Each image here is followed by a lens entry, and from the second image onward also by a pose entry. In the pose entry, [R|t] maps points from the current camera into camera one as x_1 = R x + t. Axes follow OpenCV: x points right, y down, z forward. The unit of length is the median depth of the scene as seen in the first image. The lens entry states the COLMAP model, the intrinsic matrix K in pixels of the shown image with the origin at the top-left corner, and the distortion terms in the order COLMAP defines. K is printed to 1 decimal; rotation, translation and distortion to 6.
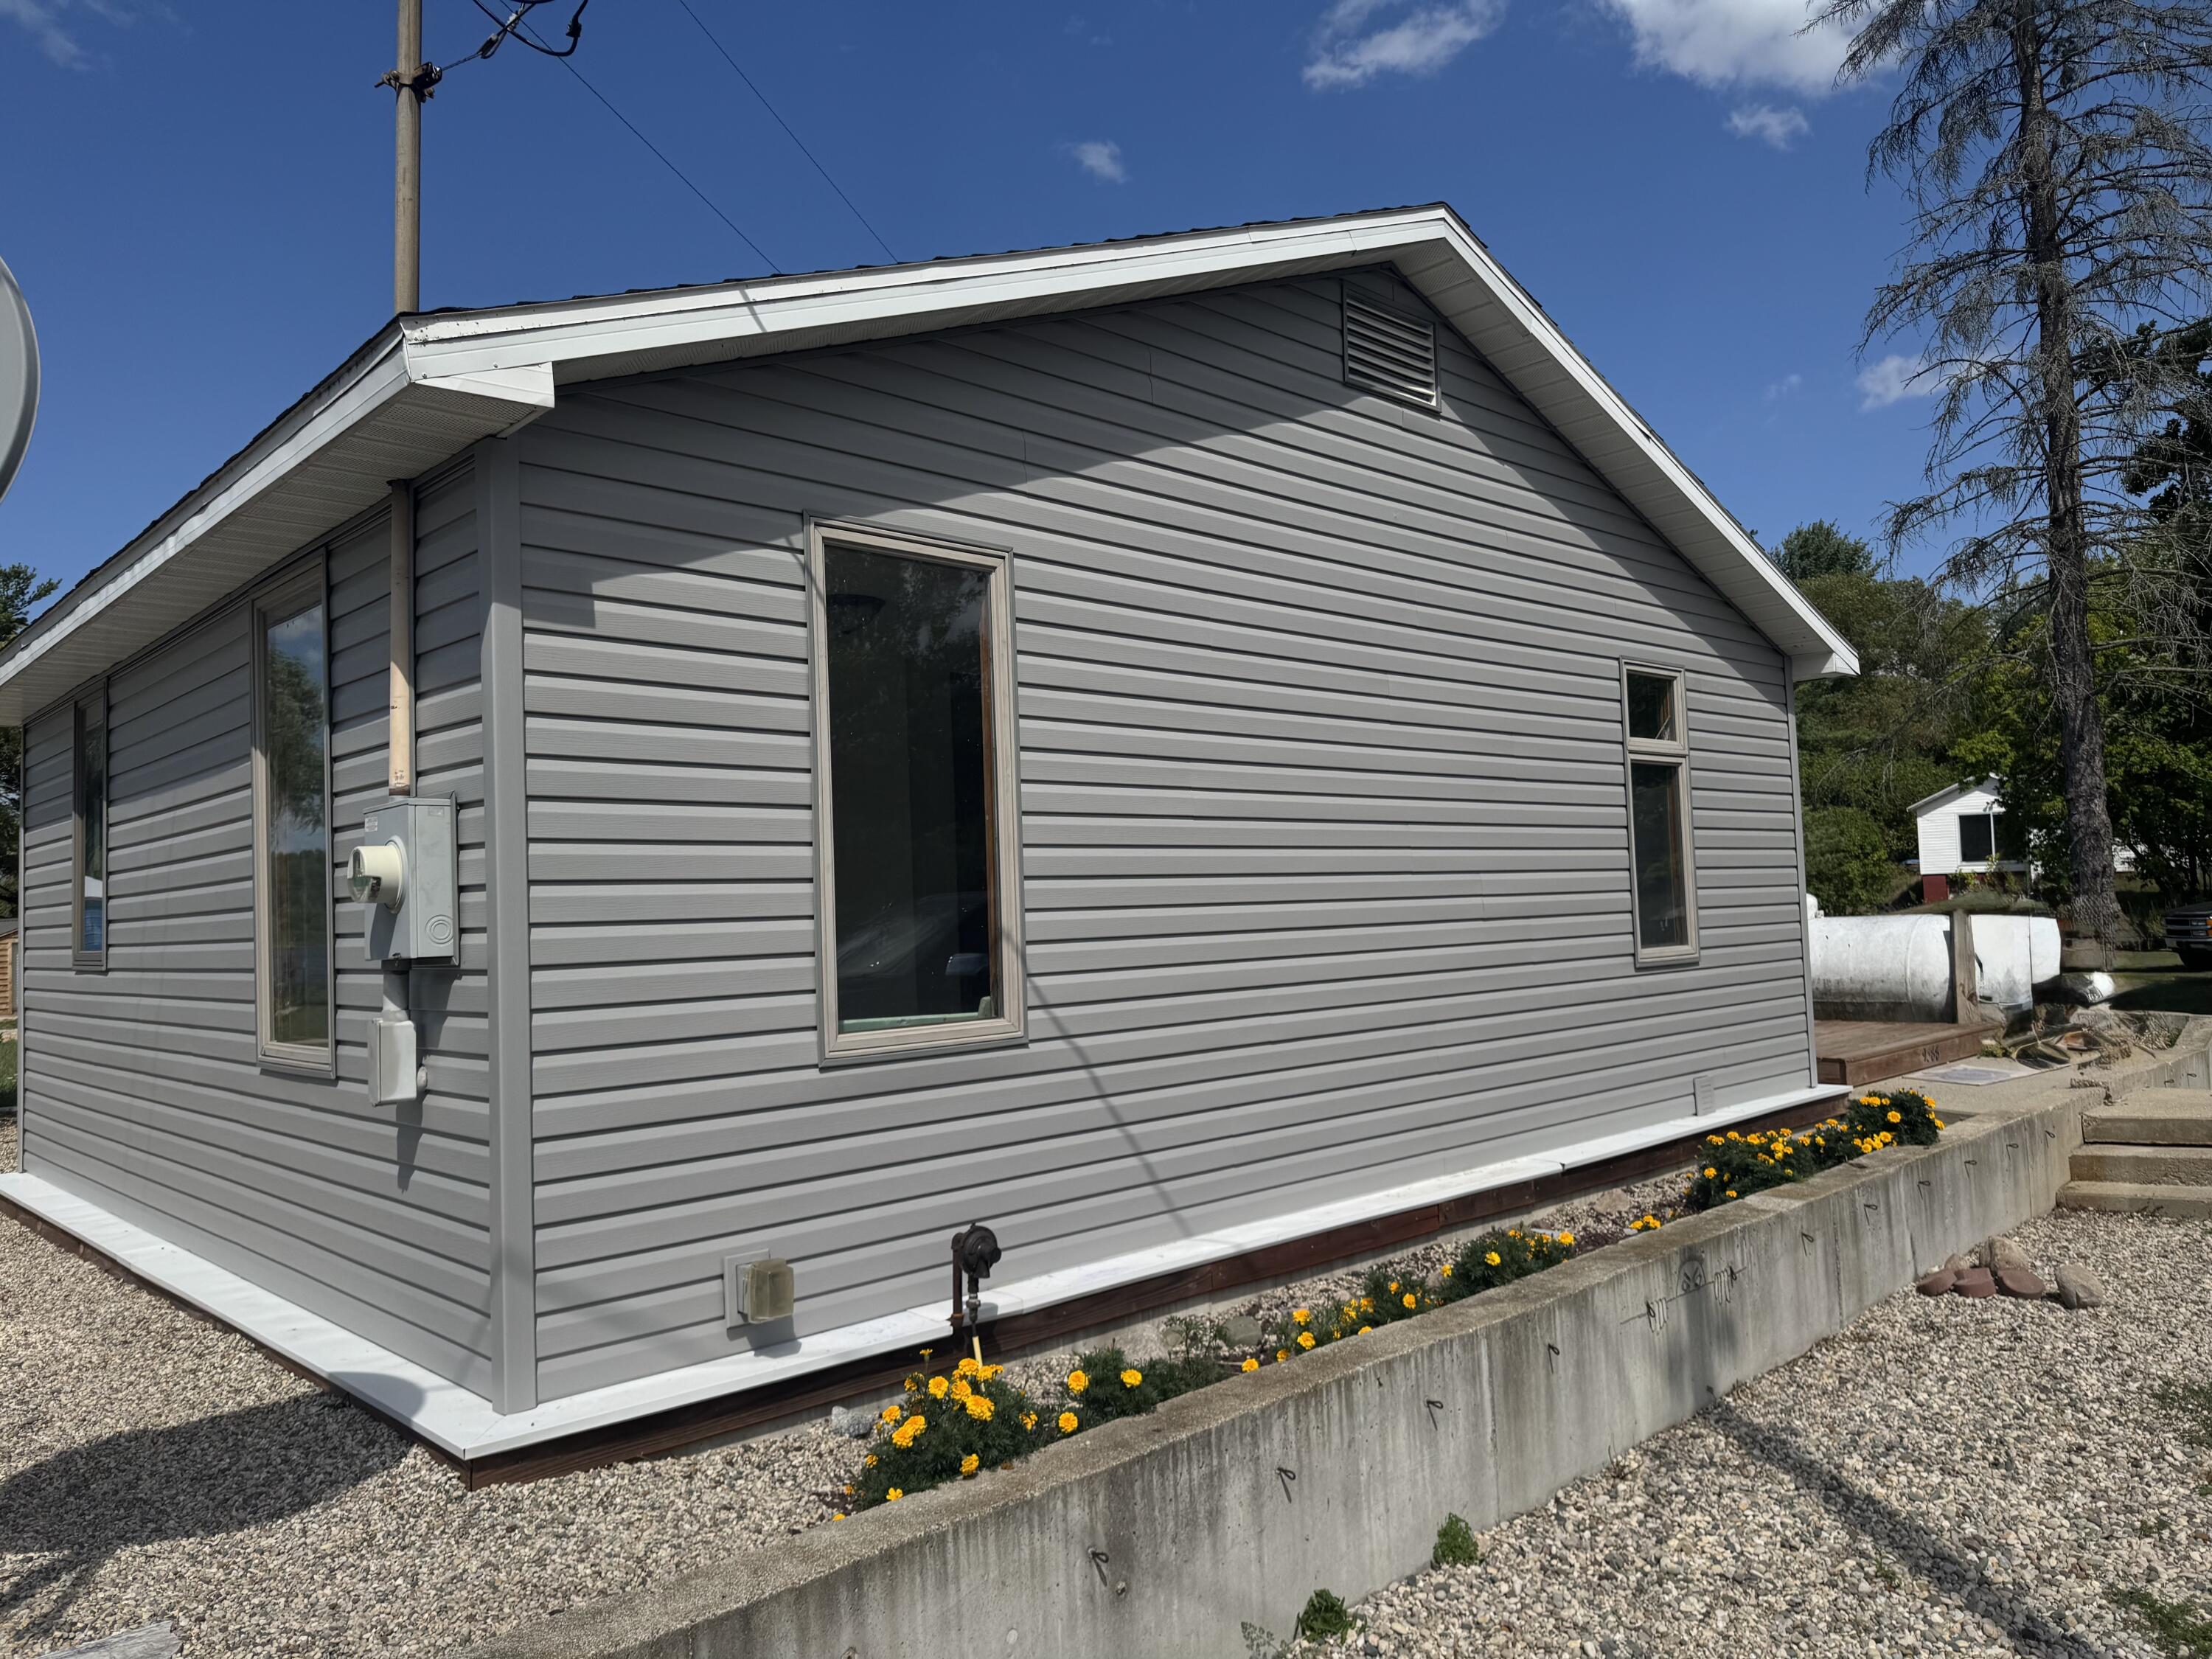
lens RADIAL K [[1555.3, 0, 1112.6], [0, 1555.3, 835.4], [0, 0, 1]] dist [0.097068, -0.152687]
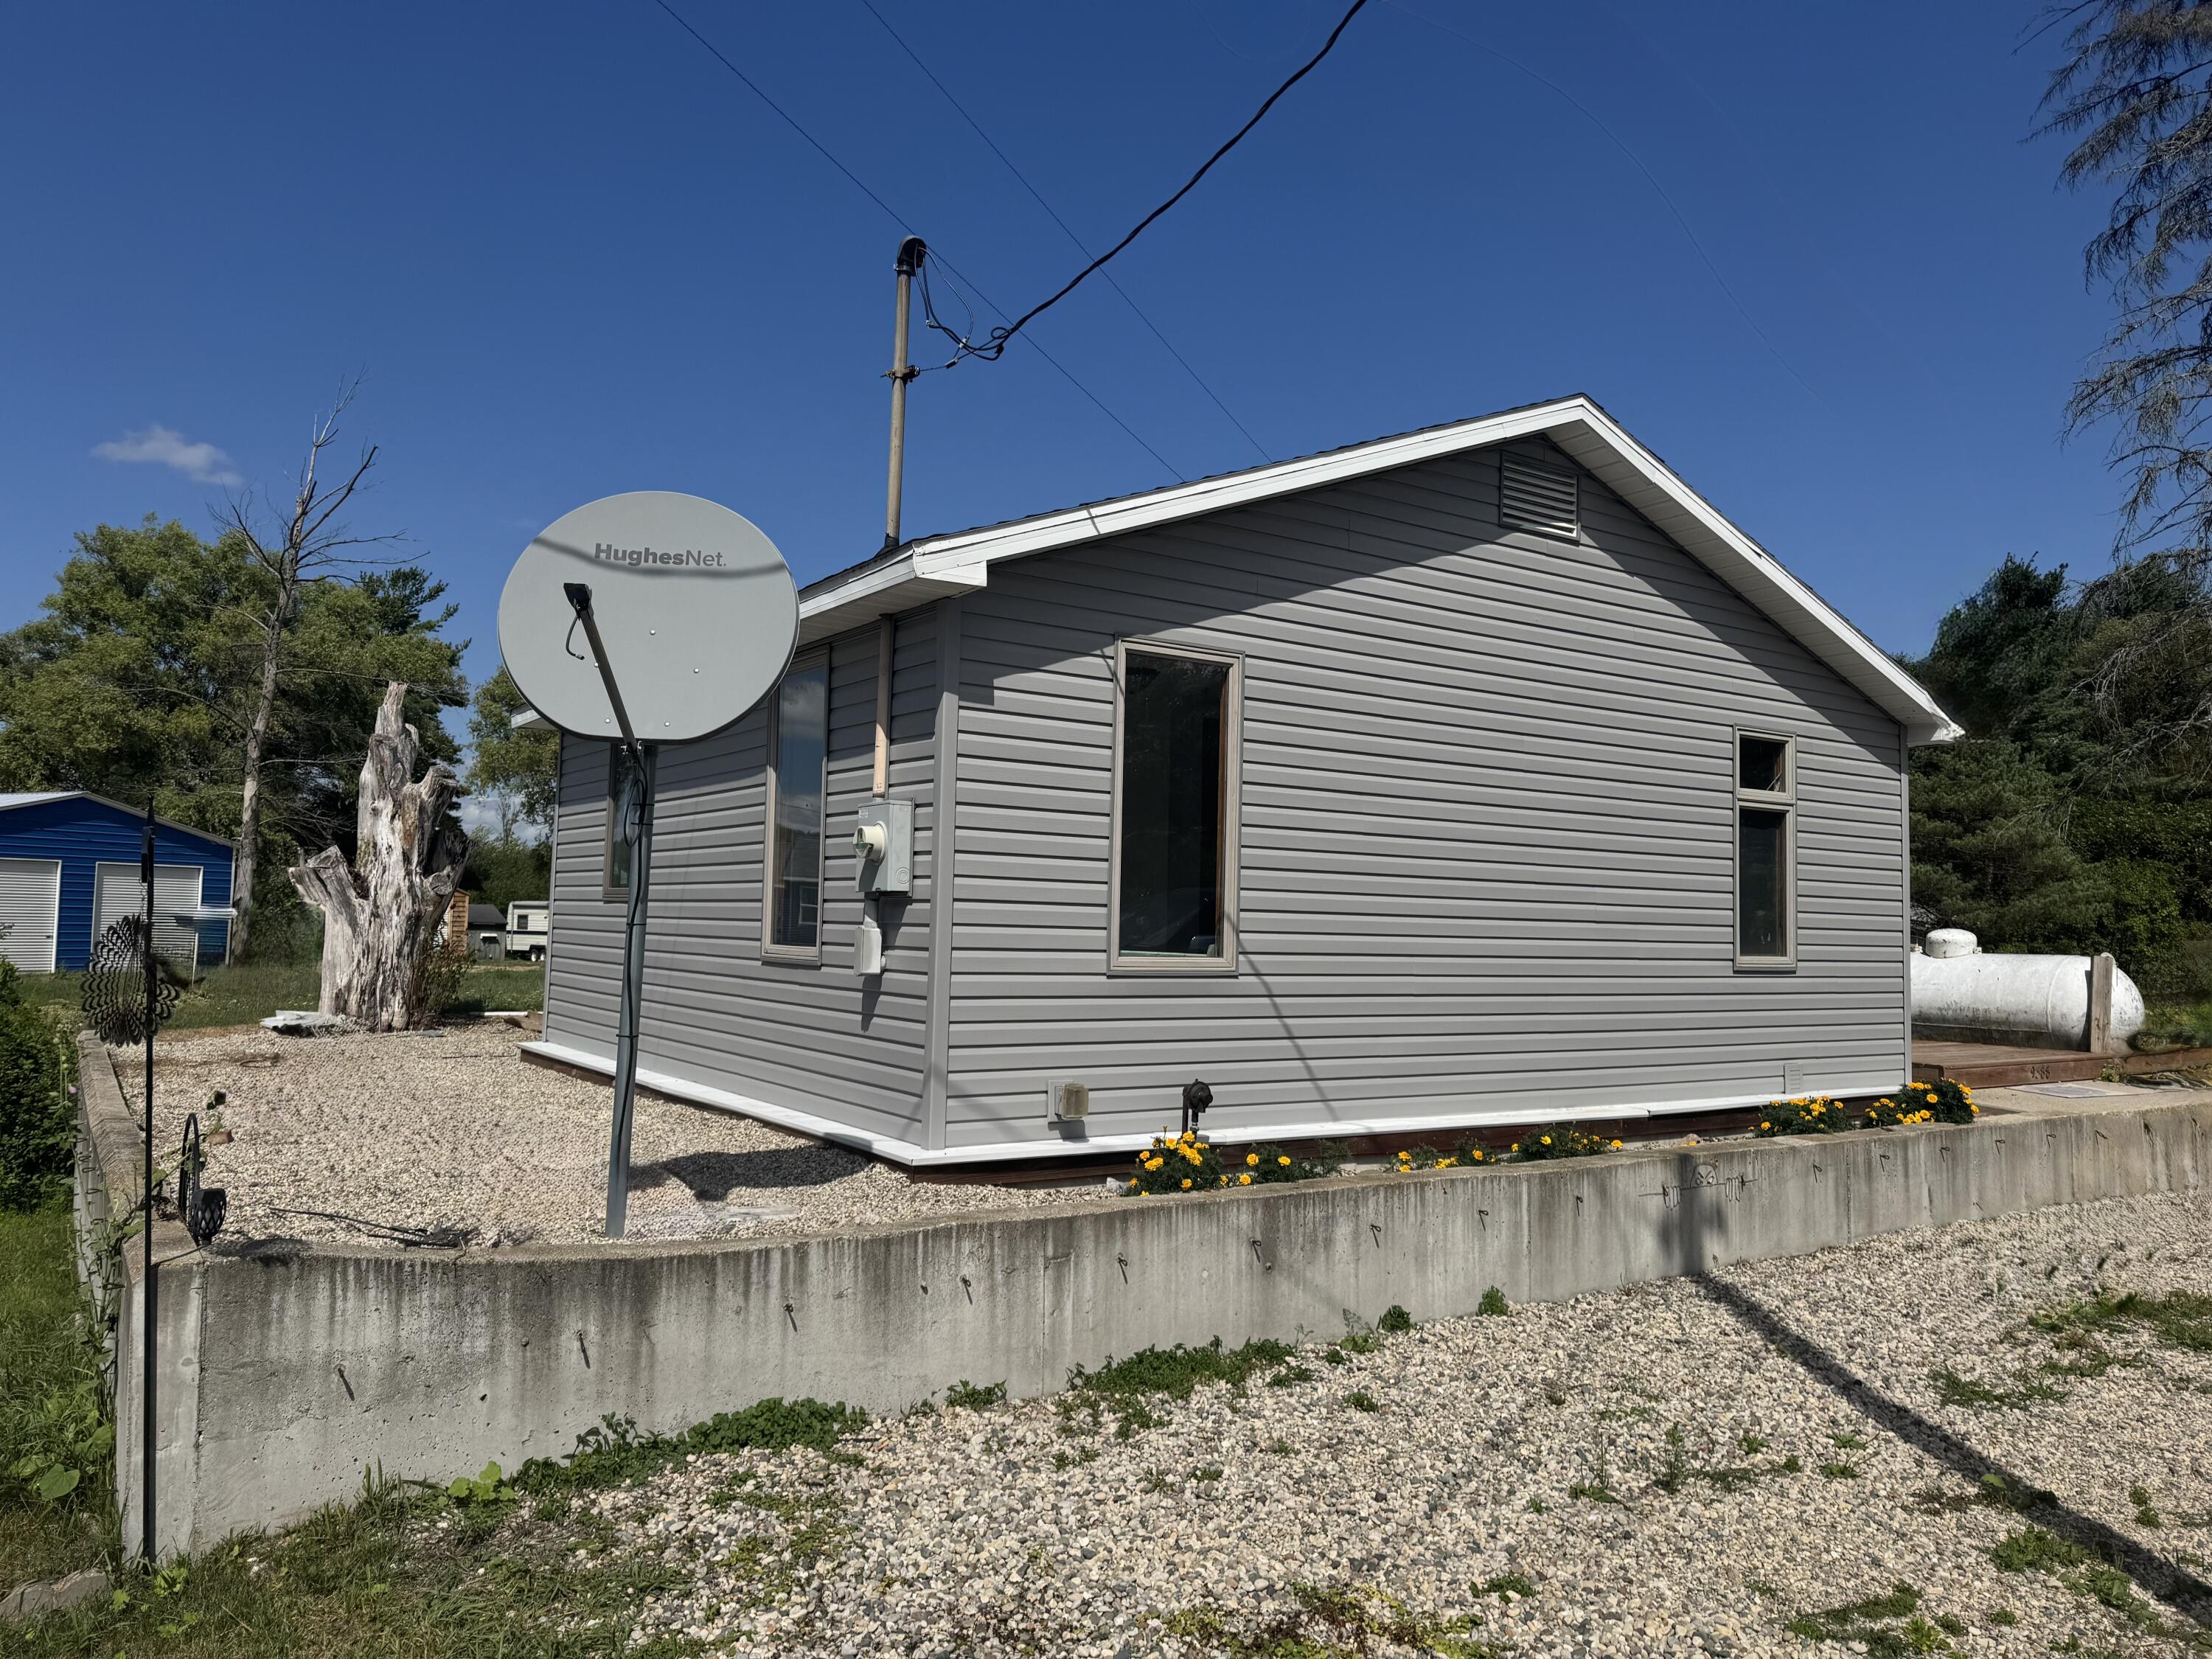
lens RADIAL K [[1541.2, 0, 1107.1], [0, 1541.2, 822.1], [0, 0, 1]] dist [0.160458, -0.300012]
pose [[0.984663, 0.048181, -0.167682, 0.071843], [-0.050589, 0.998668, -0.010113, 0.005382], [0.166971, 0.018441, 0.985789, -0.569435]]
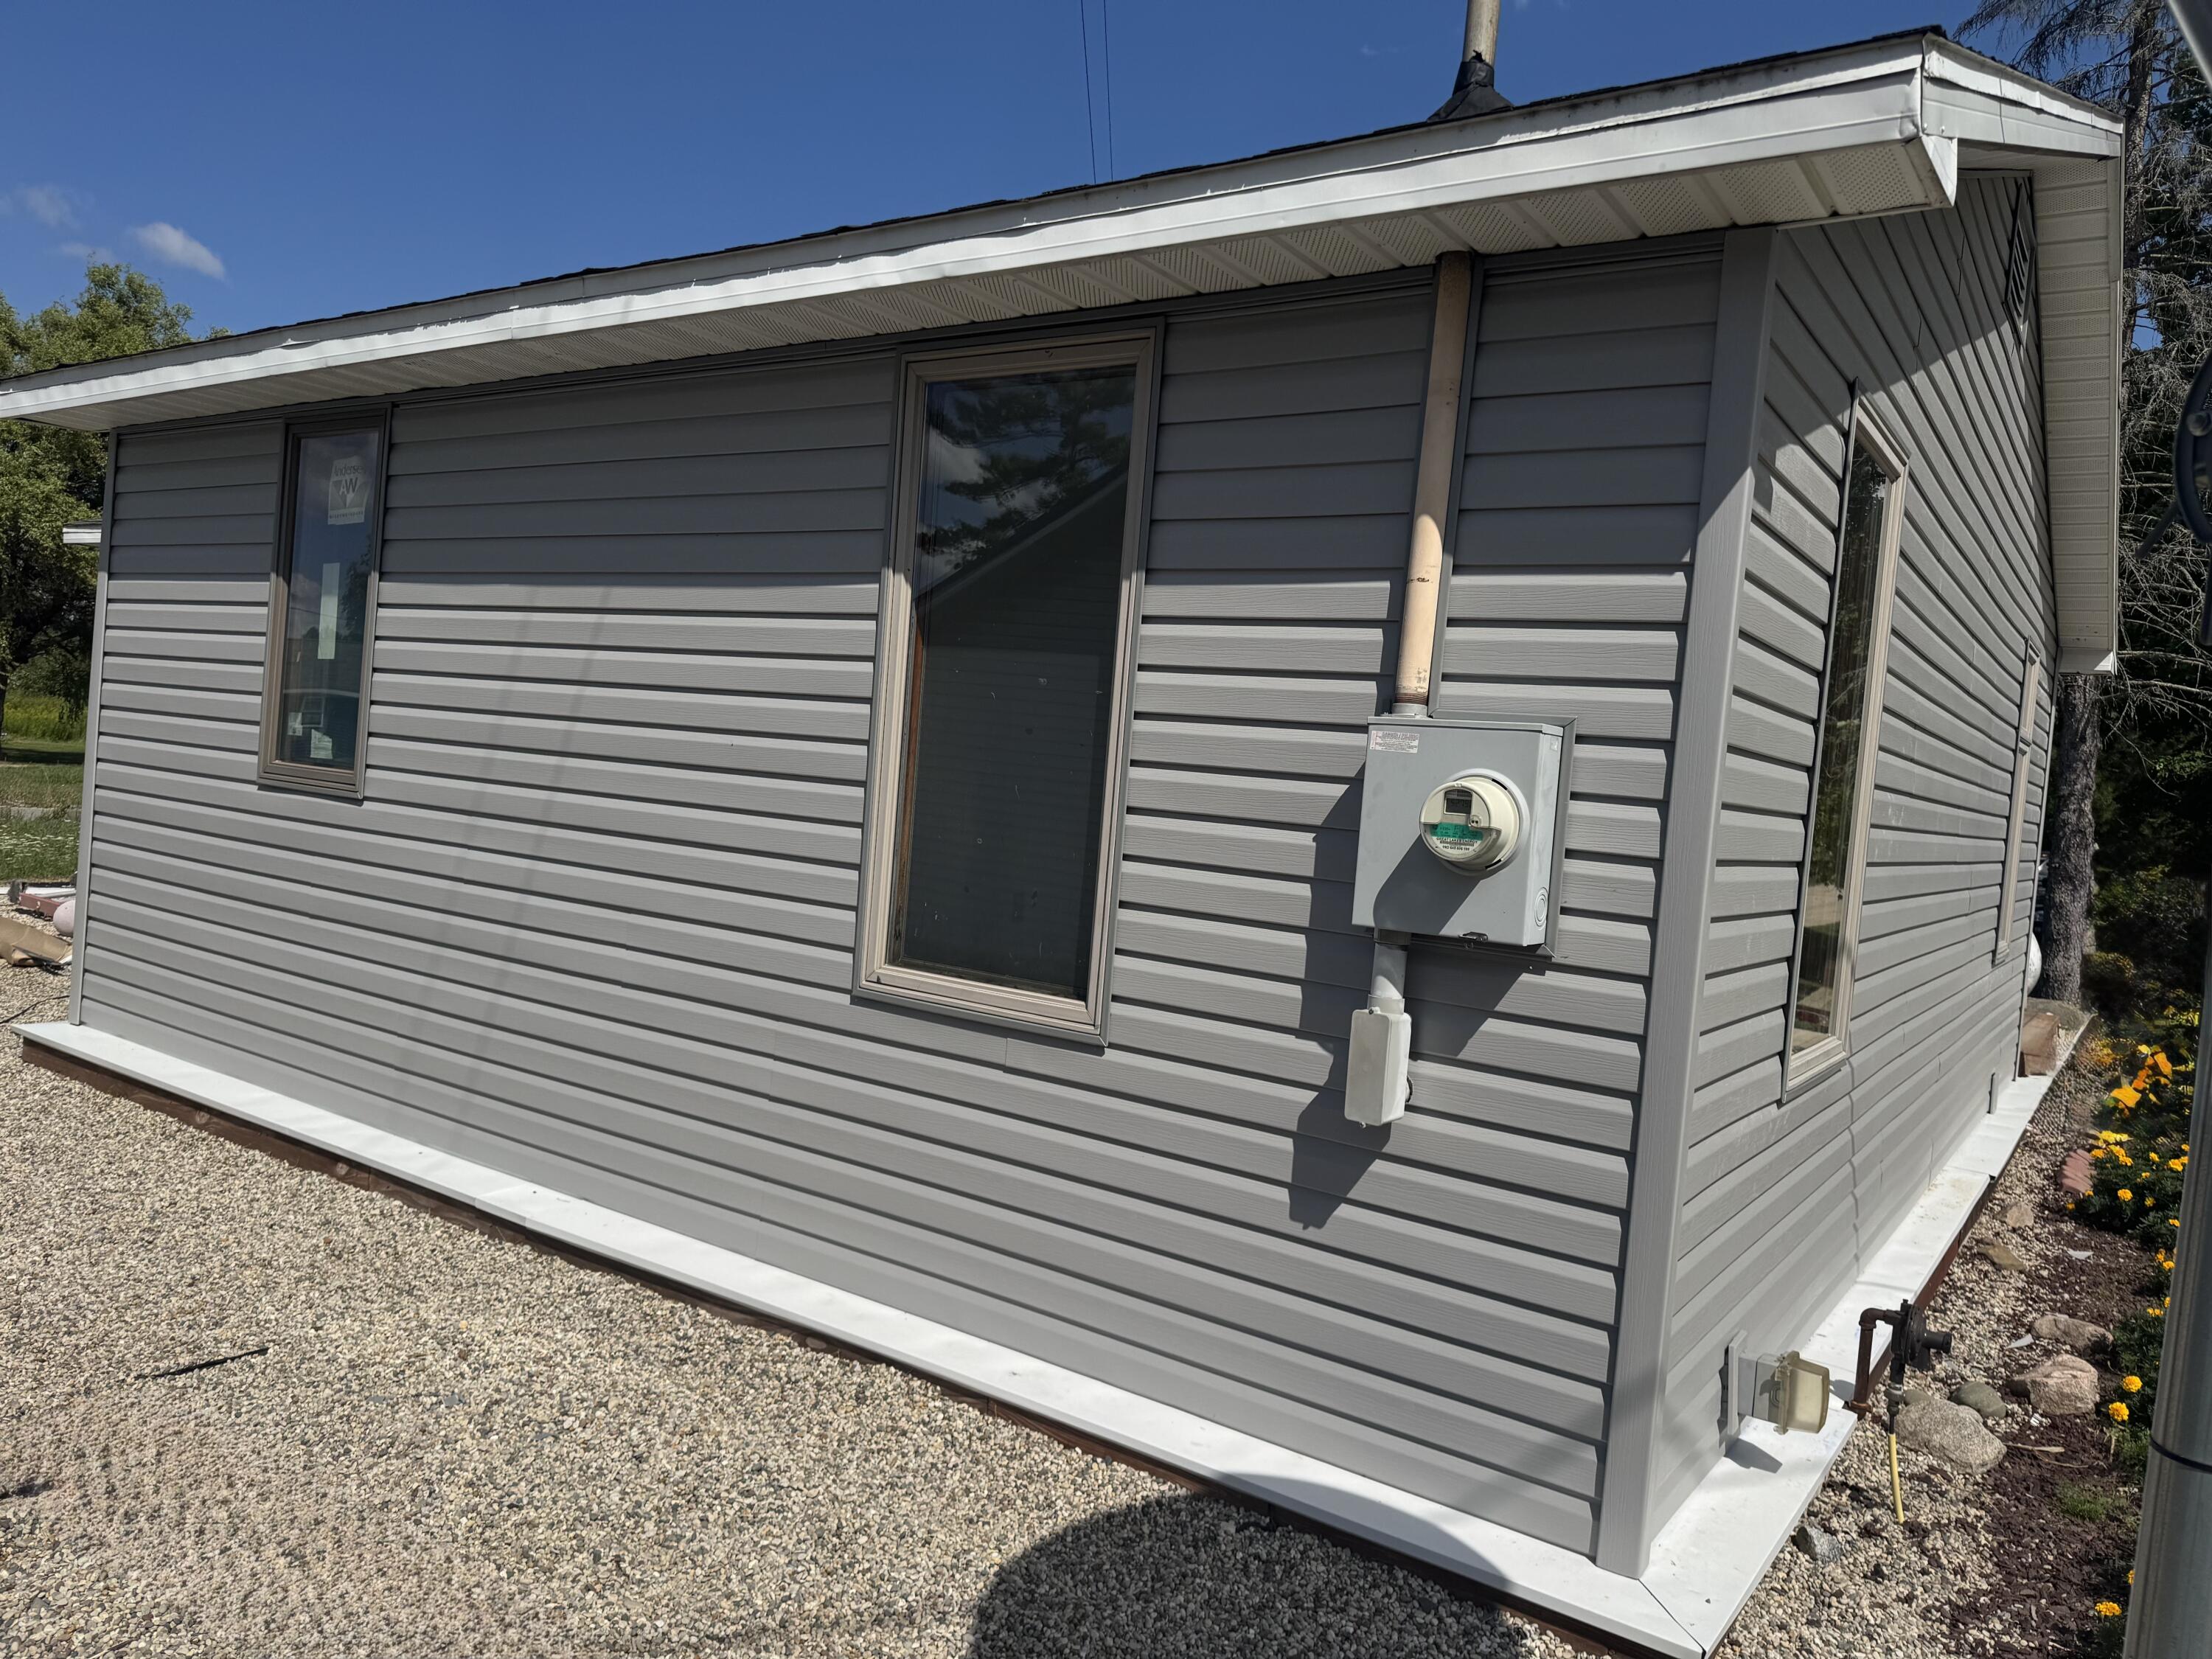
lens RADIAL K [[1555.3, 0, 1112.6], [0, 1555.3, 835.4], [0, 0, 1]] dist [0.097068, -0.152687]
pose [[0.970642, 0.108433, 0.214700, -0.668977], [-0.128476, 0.988344, 0.081669, -0.005030], [-0.203342, -0.106855, 0.973259, 0.299335]]
